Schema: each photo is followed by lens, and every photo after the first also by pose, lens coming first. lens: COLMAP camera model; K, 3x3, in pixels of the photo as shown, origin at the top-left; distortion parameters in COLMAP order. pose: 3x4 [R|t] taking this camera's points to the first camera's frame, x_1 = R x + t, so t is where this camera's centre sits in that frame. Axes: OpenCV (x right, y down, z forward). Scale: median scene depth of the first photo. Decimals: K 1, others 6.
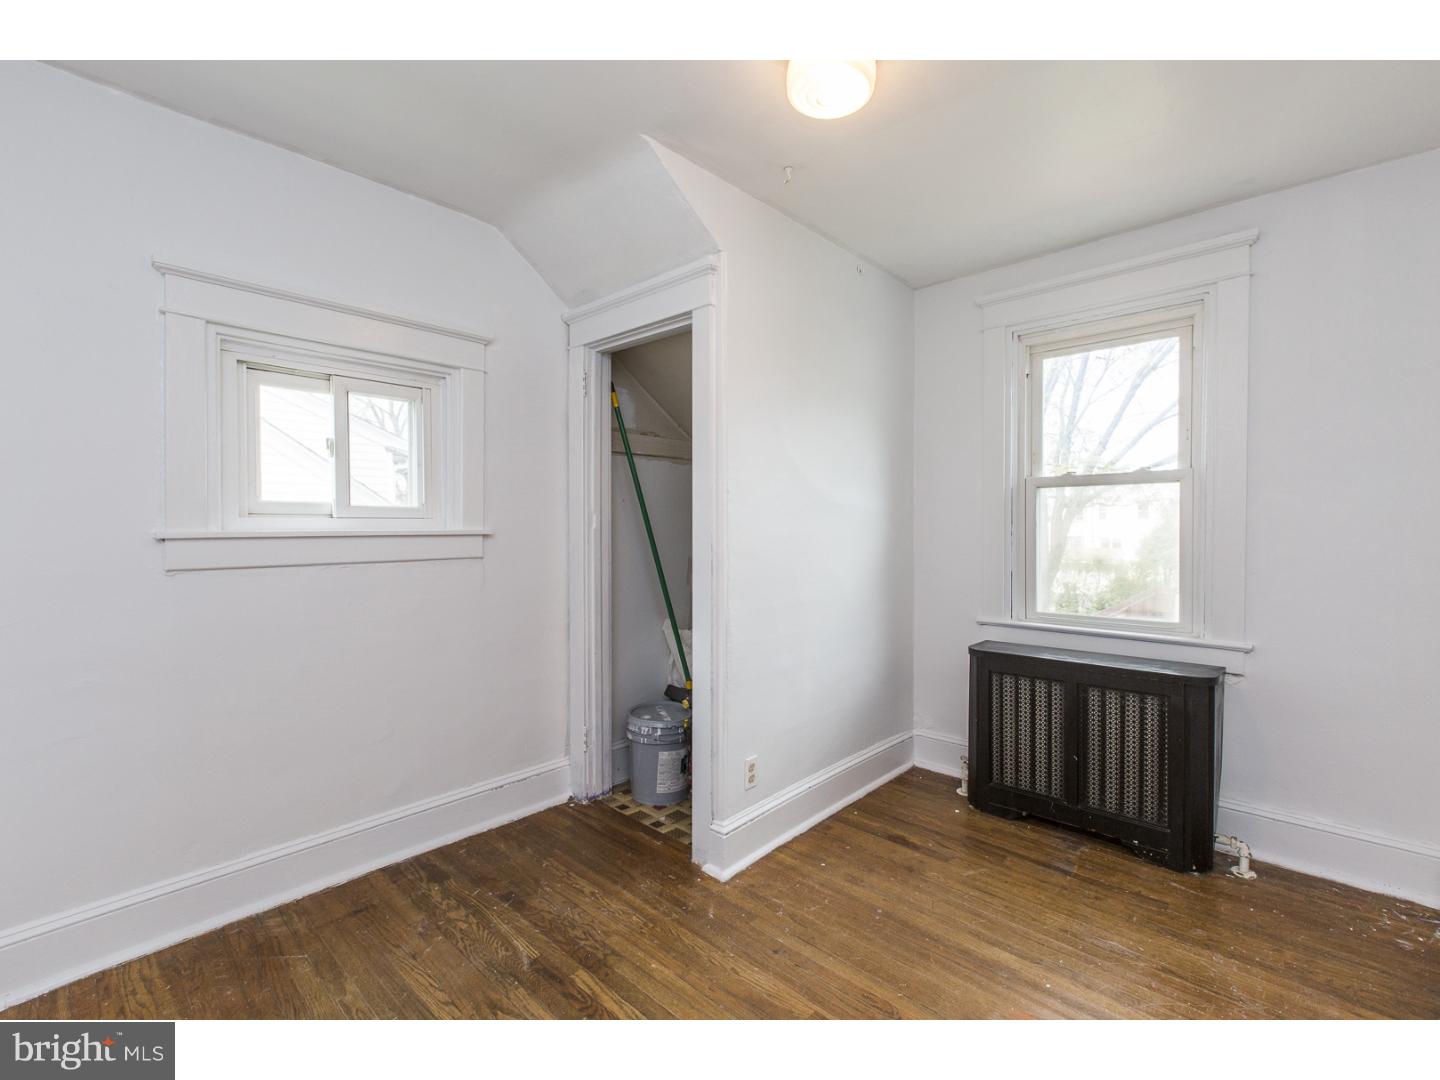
lens RADIAL K [[644.6, 0, 711.8], [0, 644.6, 541.4], [0, 0, 1]] dist [-0.000237, -0.000202]
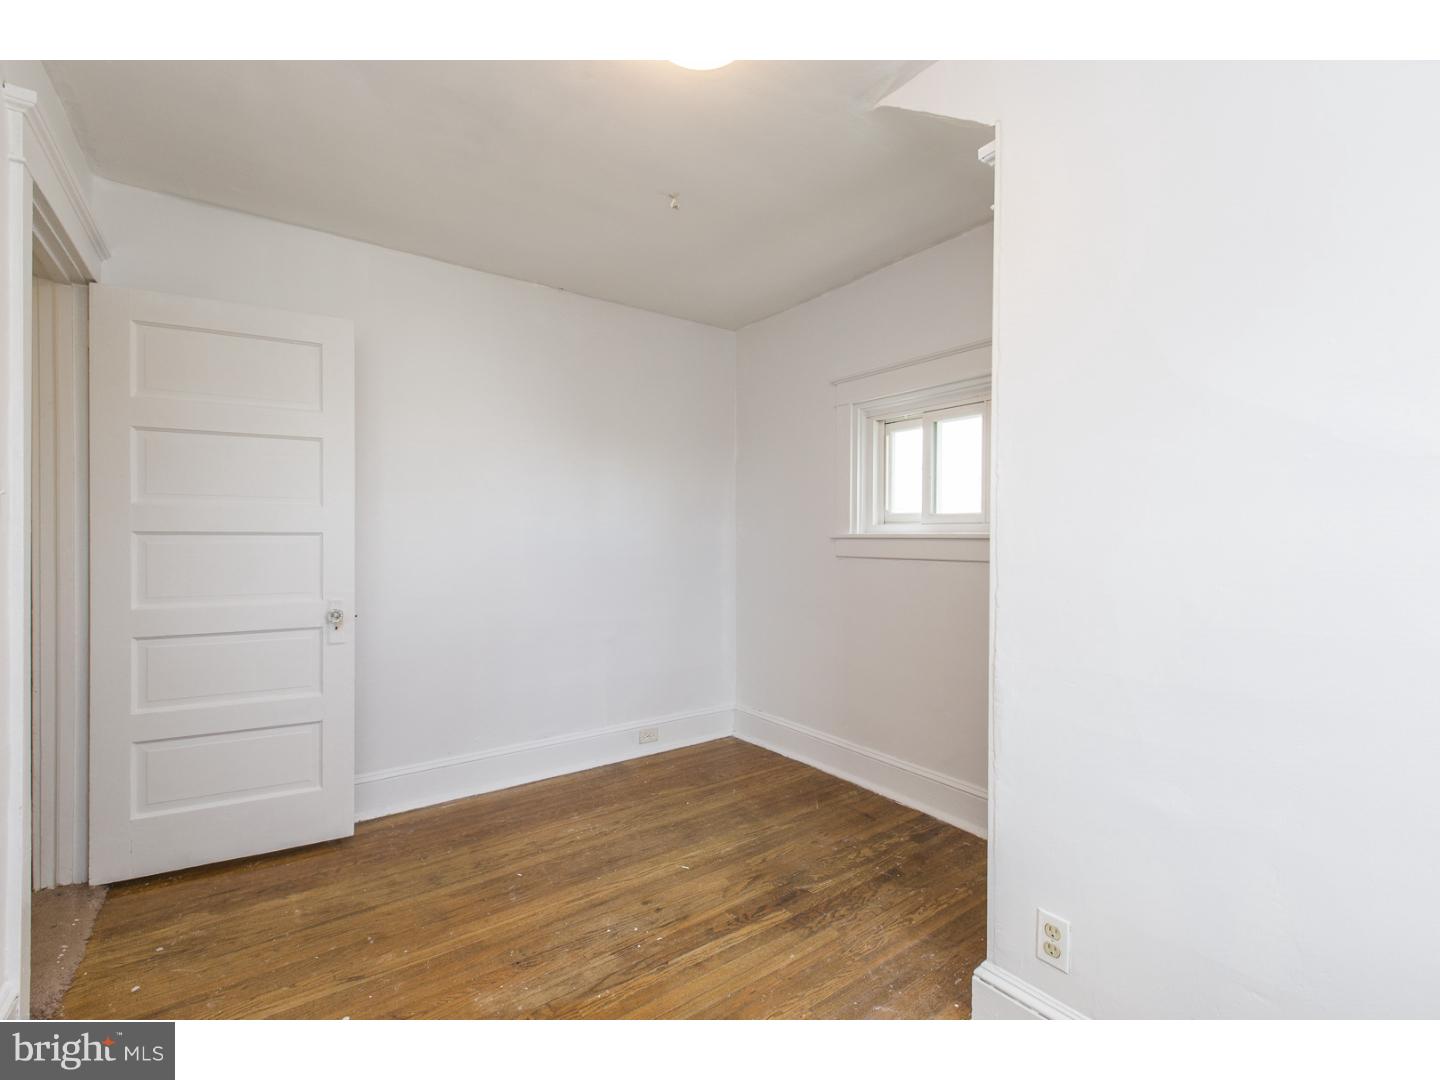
lens RADIAL K [[644.6, 0, 724.6], [0, 644.6, 538.0], [0, 0, 1]] dist [-0.000237, -0.000202]
pose [[-0.197981, 0.004412, -0.980196, 0.832177], [-0.021353, 0.999733, 0.008813, -0.012182], [0.979973, 0.022675, -0.197834, 0.964568]]
